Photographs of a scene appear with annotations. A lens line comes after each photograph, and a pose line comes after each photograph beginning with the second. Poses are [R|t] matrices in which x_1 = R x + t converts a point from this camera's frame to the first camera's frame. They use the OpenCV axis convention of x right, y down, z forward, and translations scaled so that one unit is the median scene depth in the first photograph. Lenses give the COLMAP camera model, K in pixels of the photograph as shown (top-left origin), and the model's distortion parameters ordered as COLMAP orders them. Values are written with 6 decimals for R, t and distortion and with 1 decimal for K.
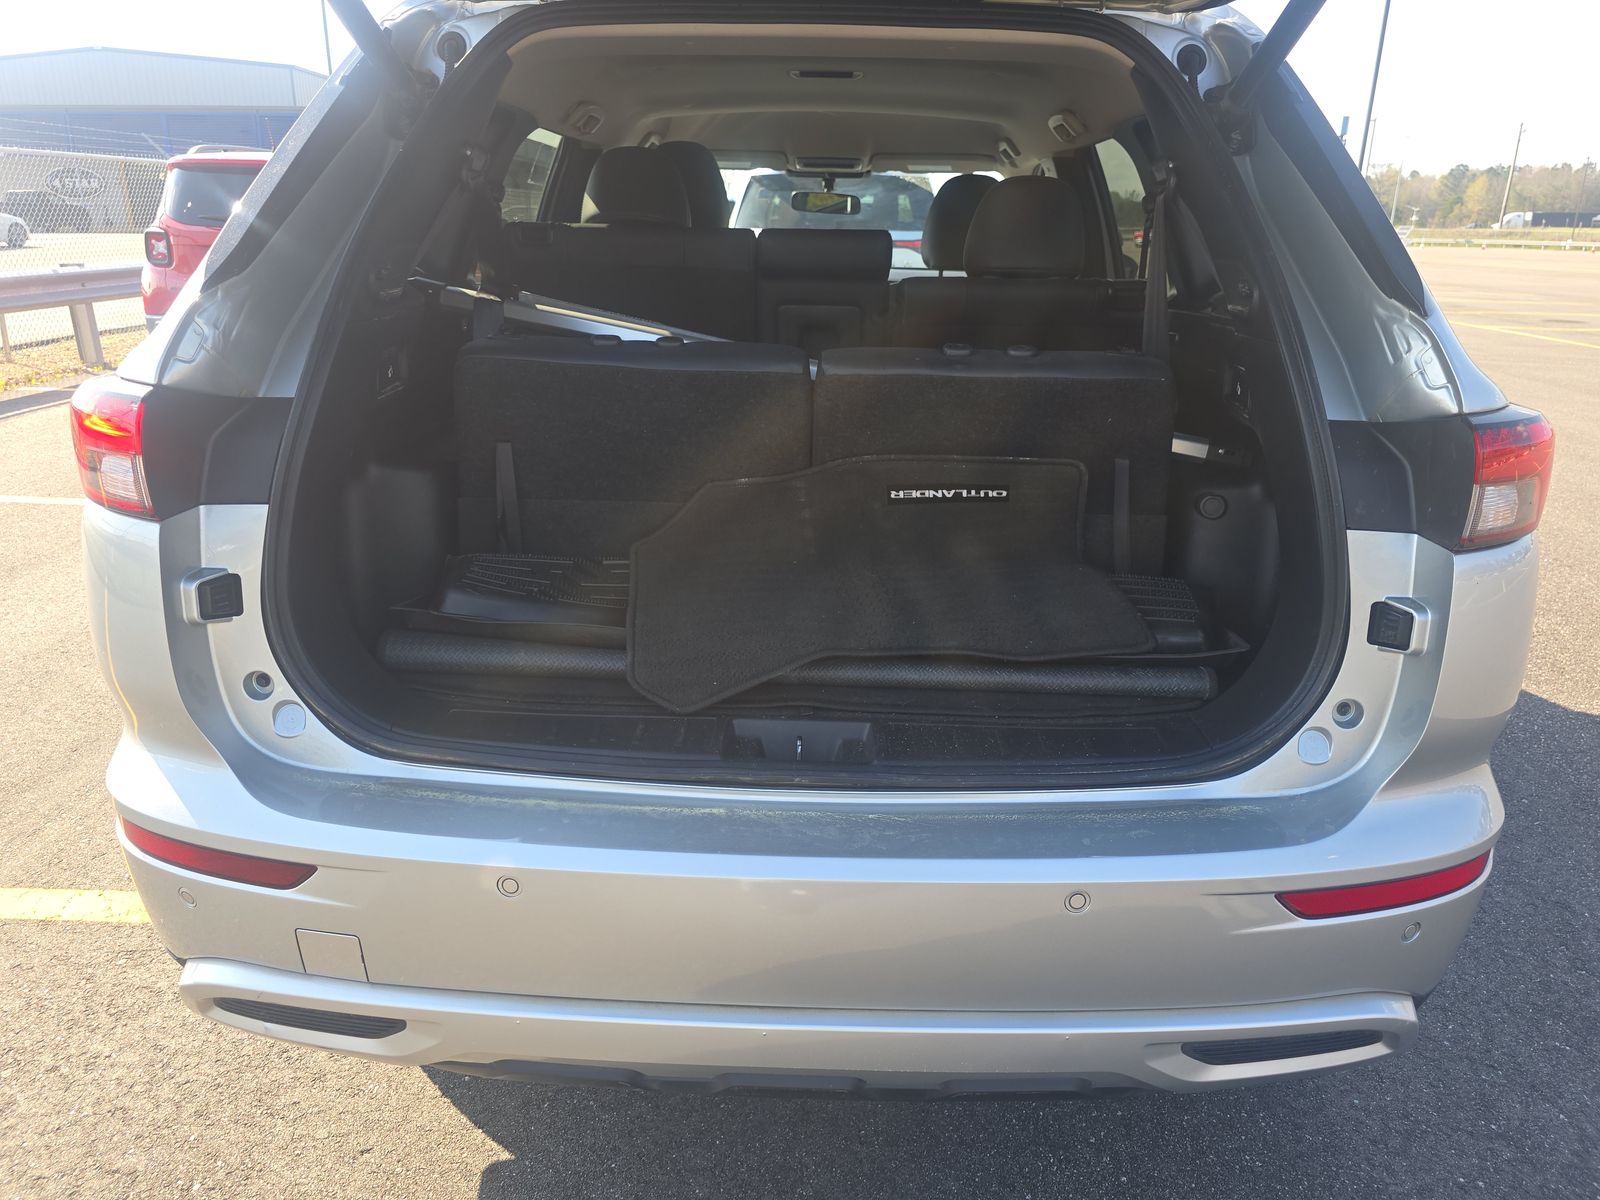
lens RADIAL K [[1095.7, 0, 816.9], [0, 1095.7, 592.7], [0, 0, 1]] dist [0.025397, -0.027851]
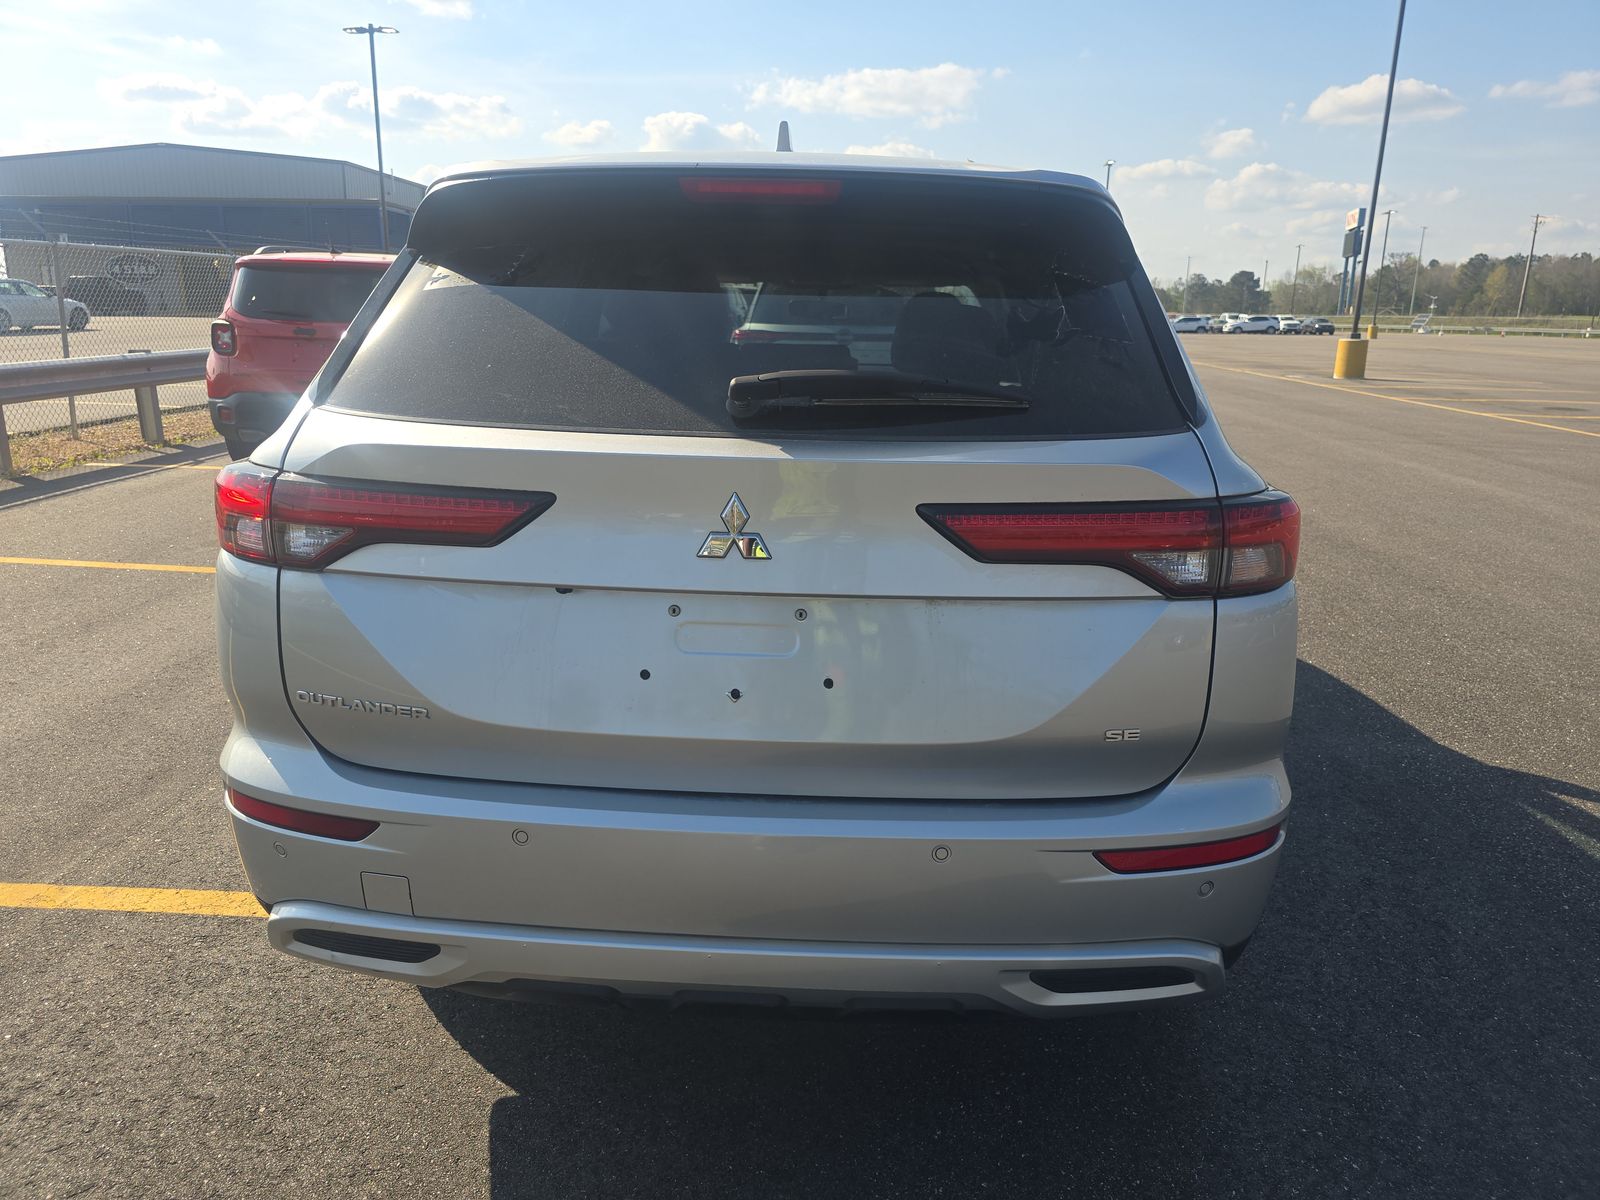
lens RADIAL K [[1095.7, 0, 816.9], [0, 1095.7, 592.7], [0, 0, 1]] dist [0.025397, -0.027851]
pose [[0.999702, 0.009758, -0.022369, 0.060339], [-0.011312, 0.997453, -0.070427, 0.031830], [0.021625, 0.070659, 0.997266, -0.195671]]
